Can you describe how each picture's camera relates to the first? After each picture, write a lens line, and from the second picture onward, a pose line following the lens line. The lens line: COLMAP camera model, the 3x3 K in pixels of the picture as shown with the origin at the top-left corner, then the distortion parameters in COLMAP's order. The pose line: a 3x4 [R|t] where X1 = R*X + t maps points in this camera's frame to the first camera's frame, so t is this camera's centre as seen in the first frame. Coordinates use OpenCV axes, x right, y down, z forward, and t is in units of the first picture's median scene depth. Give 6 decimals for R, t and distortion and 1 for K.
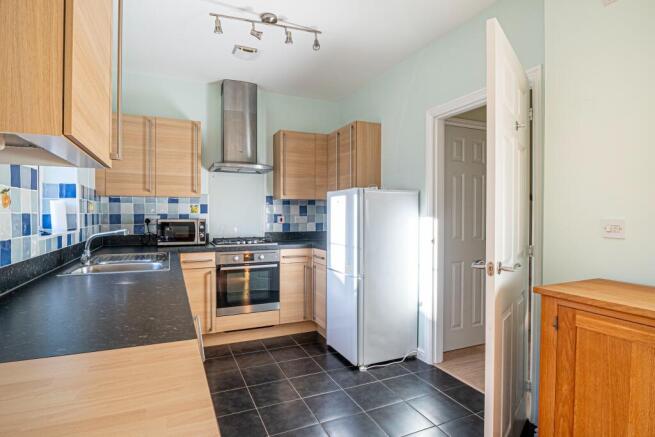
lens RADIAL K [[356.8, 0, 326.4], [0, 356.8, 218.1], [0, 0, 1]] dist [-0.002295, 0.000315]
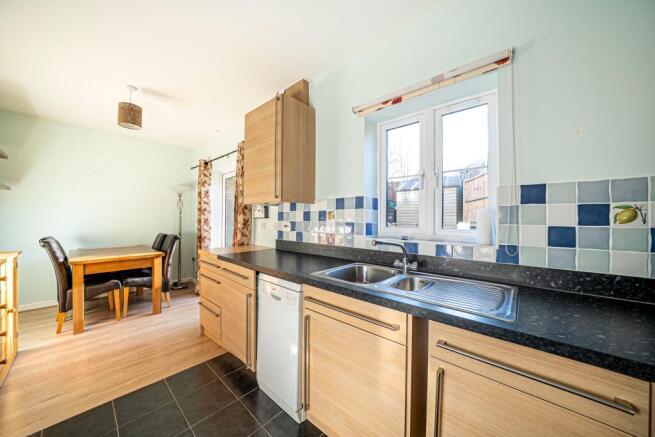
lens RADIAL K [[224.9, 0, 323.0], [0, 224.9, 217.5], [0, 0, 1]] dist [-0.014944, 0.000059]
pose [[-0.908330, -0.002098, -0.418248, -0.104511], [-0.007675, 0.999903, 0.011653, -0.023875], [0.418183, 0.013795, -0.908258, 0.940467]]
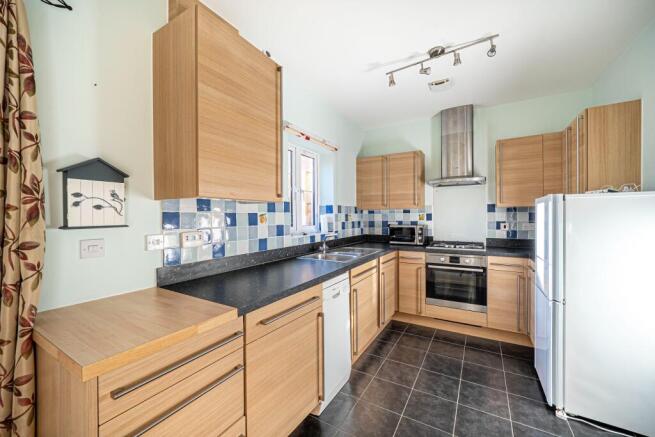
lens RADIAL K [[264.2, 0, 325.9], [0, 264.2, 218.8], [0, 0, 1]] dist [0.014510, 0.000500]
pose [[0.582447, 0.001166, -0.812868, 0.236664], [-0.000563, 0.999999, 0.001031, -0.022684], [0.812868, -0.000143, 0.582448, 0.163903]]
